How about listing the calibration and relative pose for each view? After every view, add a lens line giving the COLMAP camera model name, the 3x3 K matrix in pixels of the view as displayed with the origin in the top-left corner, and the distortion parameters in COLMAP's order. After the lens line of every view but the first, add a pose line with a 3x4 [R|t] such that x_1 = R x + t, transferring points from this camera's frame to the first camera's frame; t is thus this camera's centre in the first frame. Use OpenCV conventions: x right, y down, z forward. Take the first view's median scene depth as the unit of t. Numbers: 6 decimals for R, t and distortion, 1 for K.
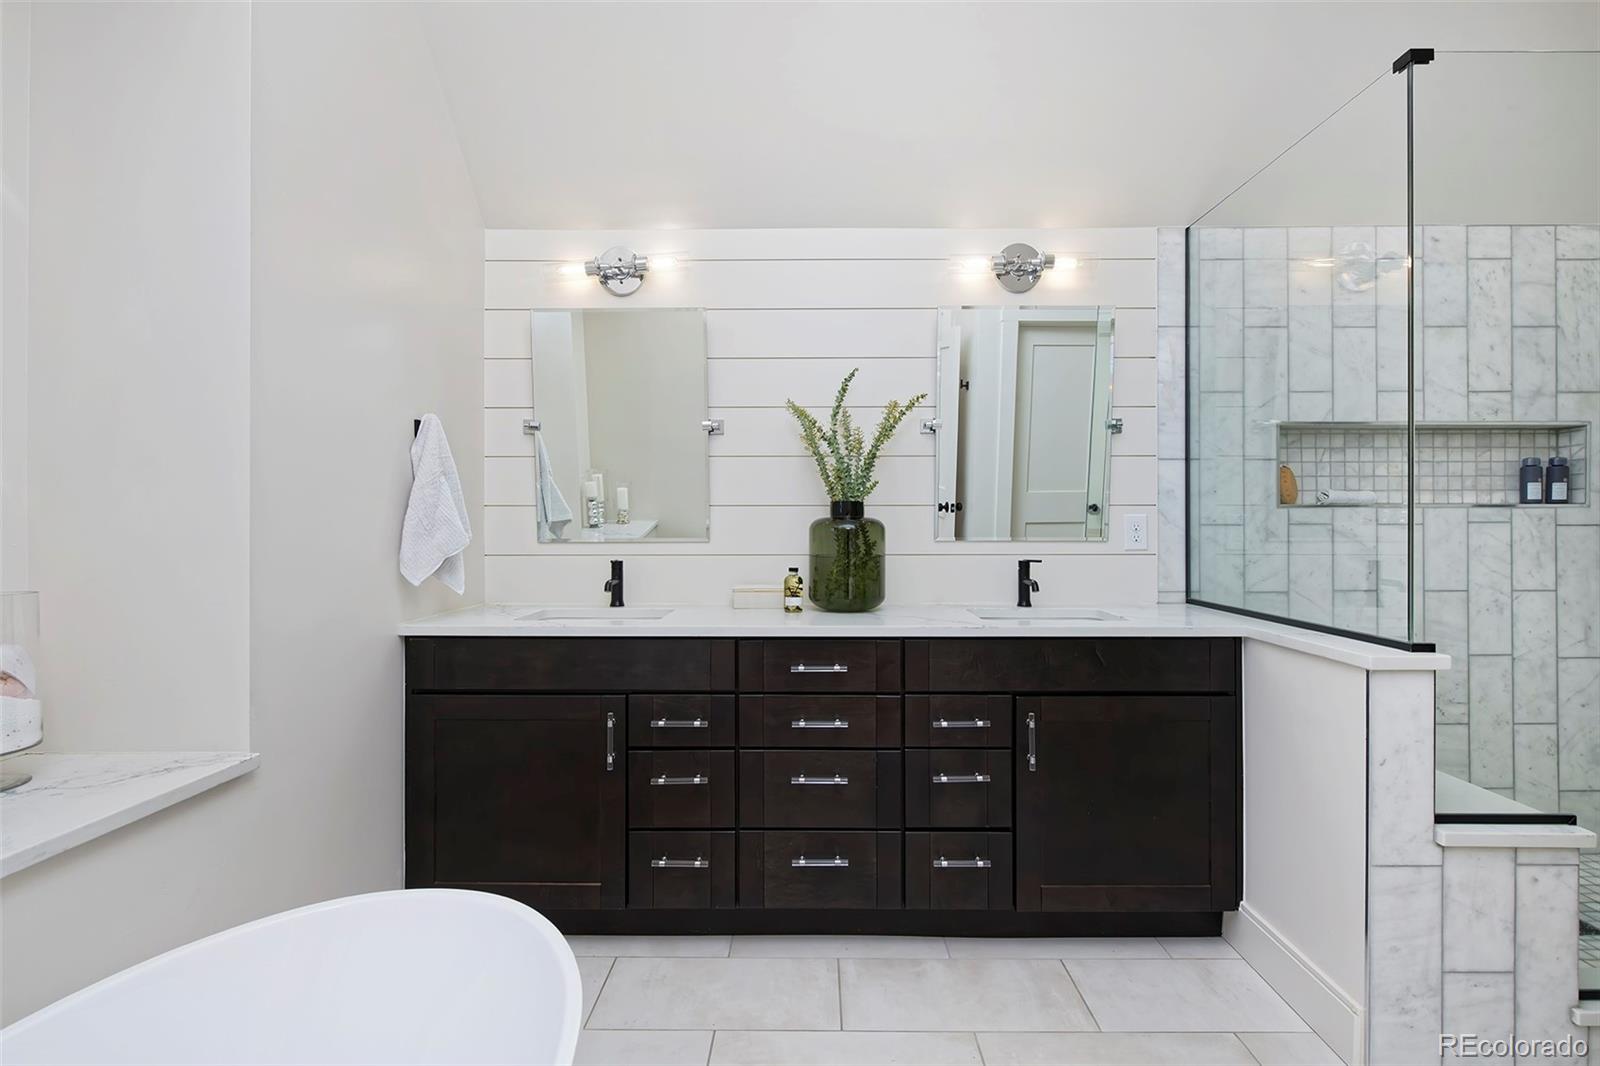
lens RADIAL K [[782.3, 0, 800.7], [0, 782.3, 524.0], [0, 0, 1]] dist [0.003026, 0.001024]
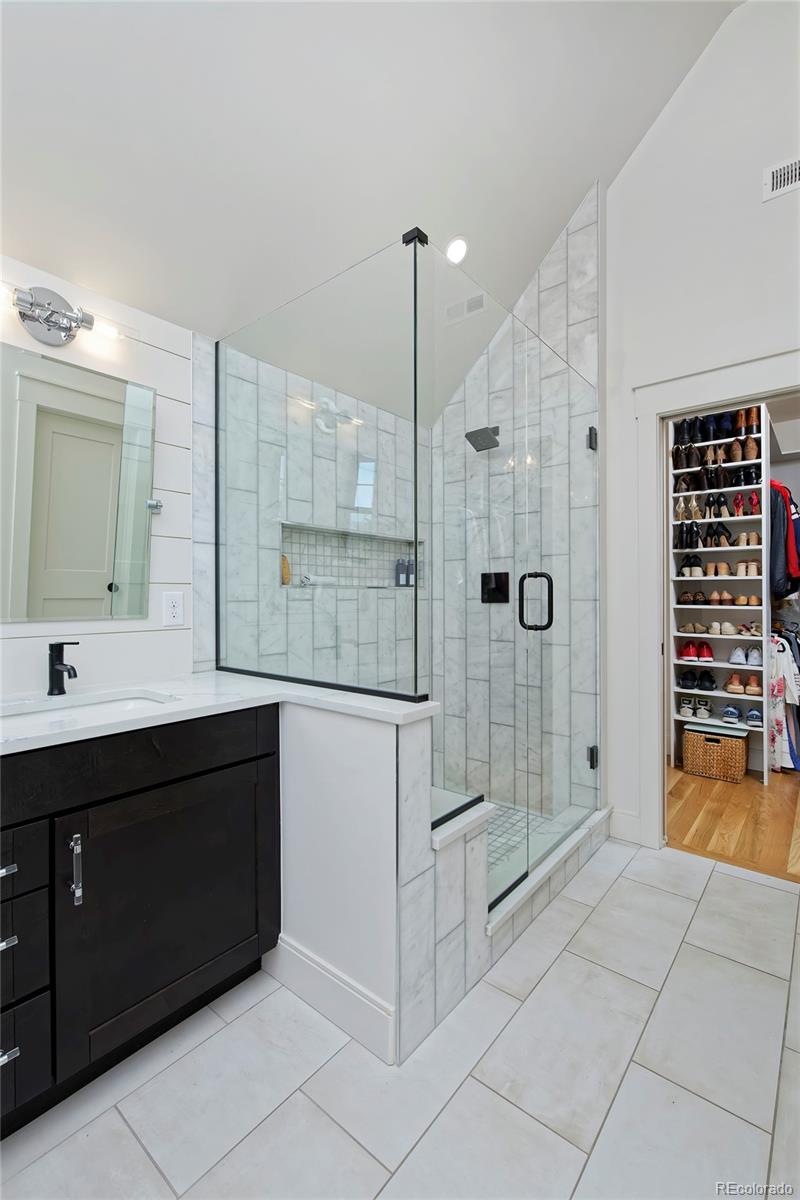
lens RADIAL K [[526.3, 0, 398.2], [0, 526.3, 594.9], [0, 0, 1]] dist [-0.009000, 0.000097]
pose [[0.629586, 0.000328, 0.776931, 0.064728], [0.003142, 0.999991, -0.002969, -0.005667], [-0.776925, 0.004310, 0.629579, 0.312883]]
